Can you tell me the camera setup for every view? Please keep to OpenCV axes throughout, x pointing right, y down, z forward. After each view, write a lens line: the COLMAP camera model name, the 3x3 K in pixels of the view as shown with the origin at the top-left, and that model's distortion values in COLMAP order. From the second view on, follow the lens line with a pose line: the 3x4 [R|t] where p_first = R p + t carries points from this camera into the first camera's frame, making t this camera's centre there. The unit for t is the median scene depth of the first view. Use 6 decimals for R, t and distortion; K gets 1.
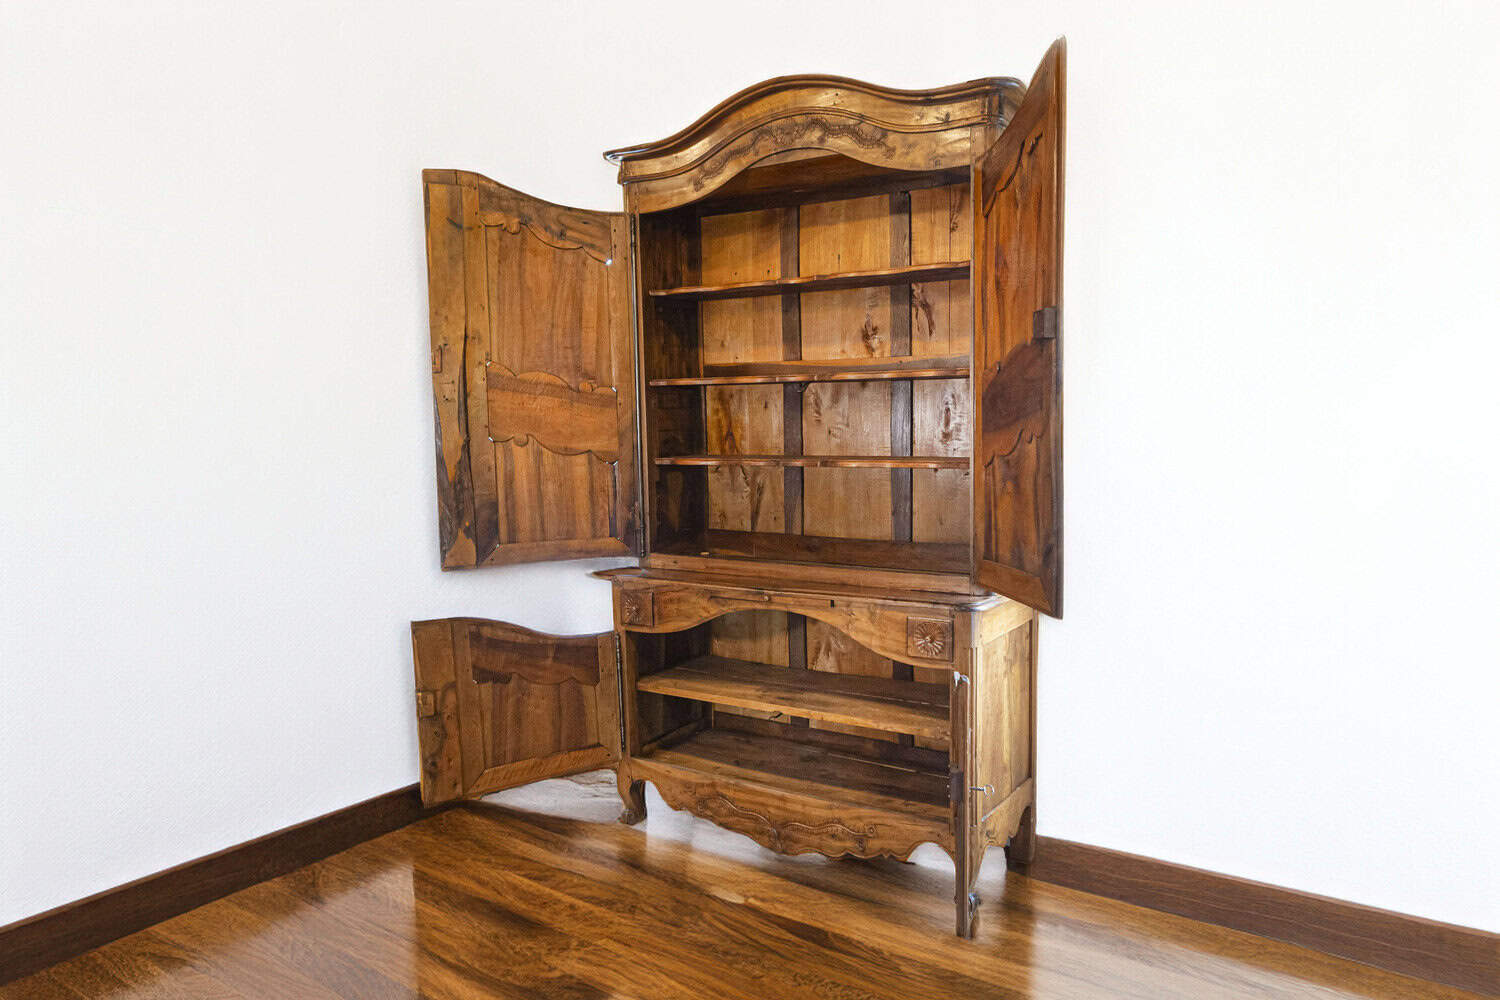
lens RADIAL K [[1105.6, 0, 759.7], [0, 1105.6, 498.9], [0, 0, 1]] dist [0.012423, 0.000870]
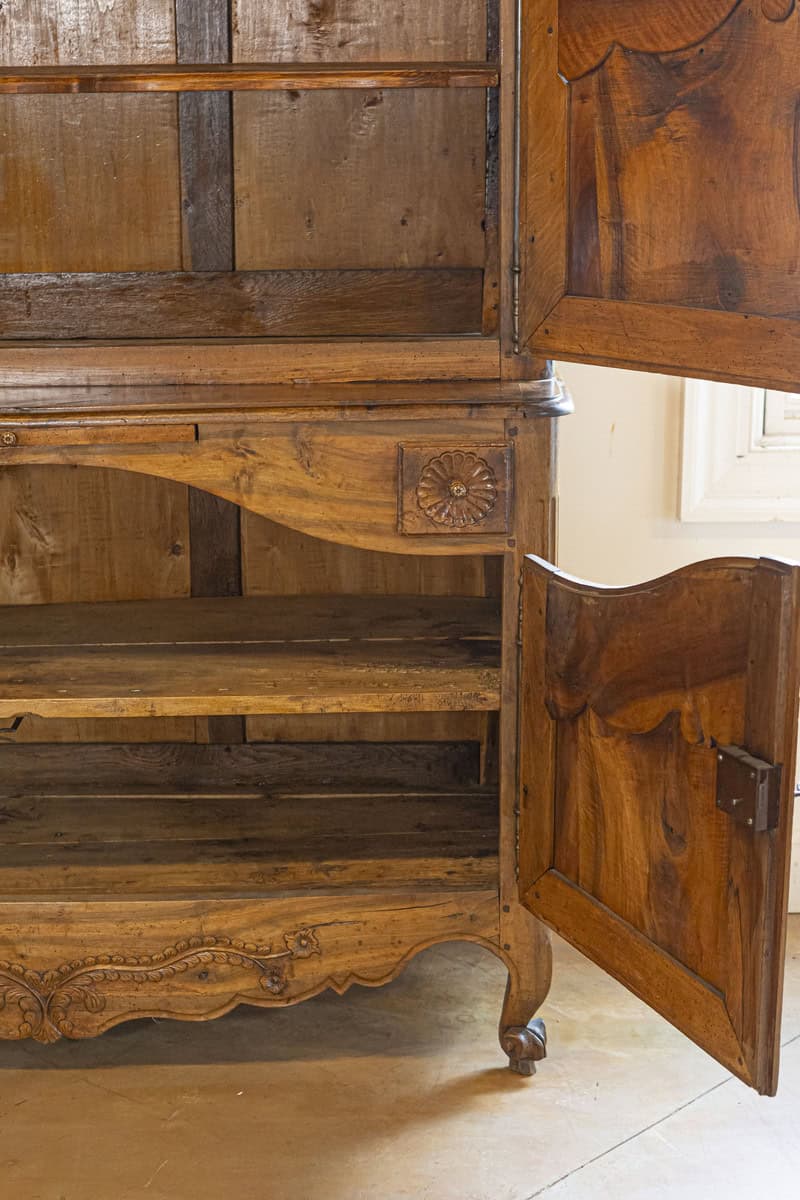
lens RADIAL K [[2411.0, 0, 399.7], [0, 2411.0, 601.4], [0, 0, 1]] dist [-0.092433, 0.000000]
pose [[0.824475, -0.143378, 0.547434, -0.349824], [0.043101, 0.980471, 0.191882, -0.010849], [-0.564255, -0.134607, 0.814554, 0.217272]]
